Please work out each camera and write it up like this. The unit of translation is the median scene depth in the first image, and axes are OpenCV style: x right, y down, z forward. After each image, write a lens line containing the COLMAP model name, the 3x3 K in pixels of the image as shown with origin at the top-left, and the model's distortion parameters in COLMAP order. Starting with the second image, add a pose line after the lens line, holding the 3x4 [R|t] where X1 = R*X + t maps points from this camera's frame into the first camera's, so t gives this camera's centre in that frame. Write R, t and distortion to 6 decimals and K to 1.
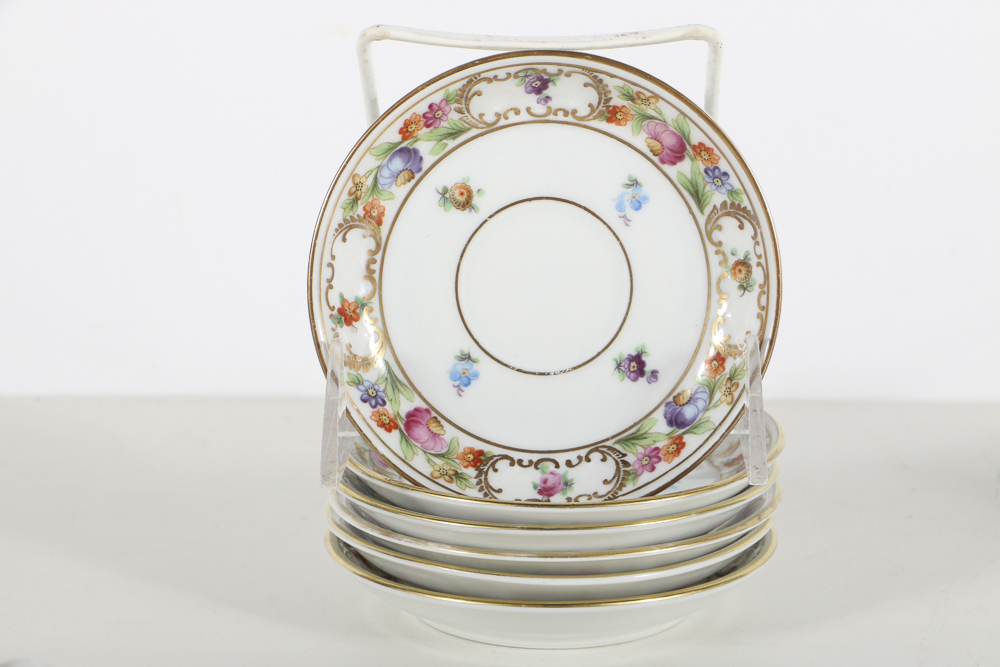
lens RADIAL K [[2626.4, 0, 503.2], [0, 2626.4, 329.9], [0, 0, 1]] dist [0.131633, 0.000000]
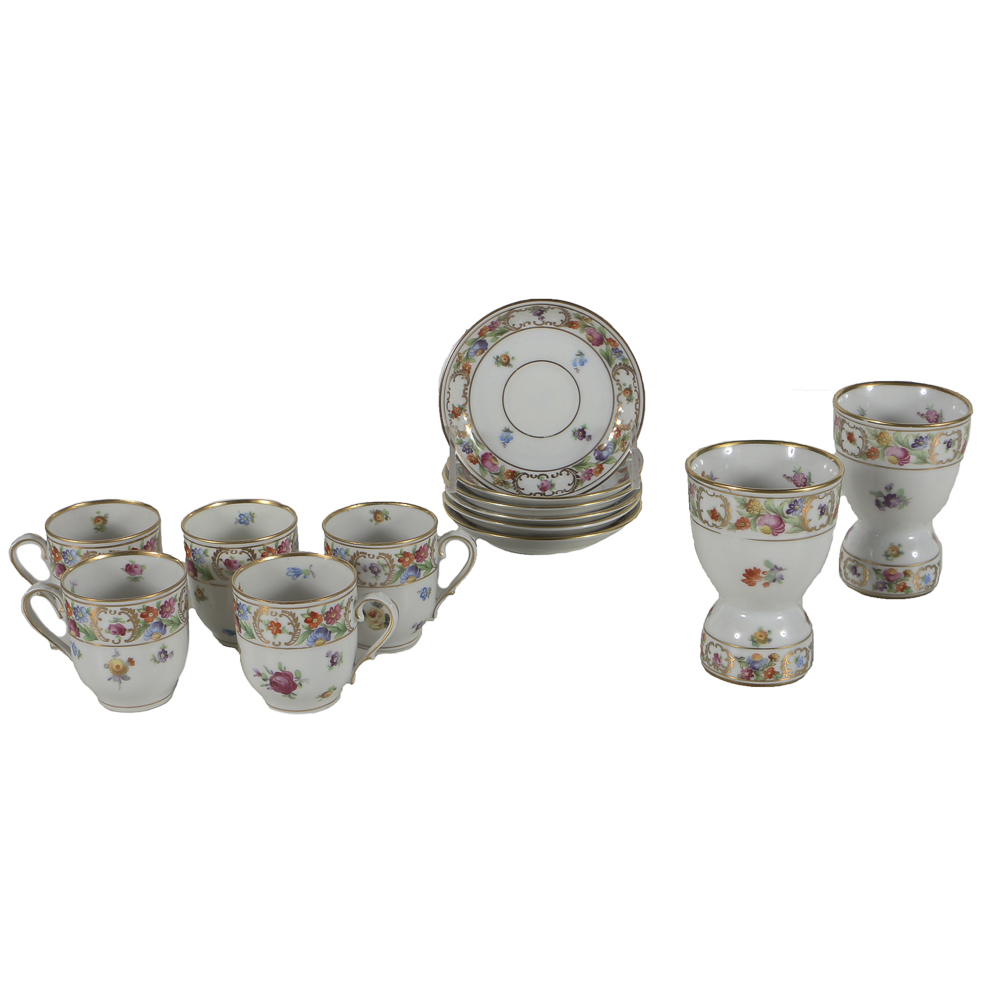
lens RADIAL K [[1929.2, 0, 495.3], [0, 1929.2, 499.0], [0, 0, 1]] dist [-0.017993, 0.000000]
pose [[0.999322, -0.014034, 0.034030, -0.083119], [0.009561, 0.991699, 0.128226, -0.146658], [-0.035548, -0.127814, 0.991161, -0.672412]]
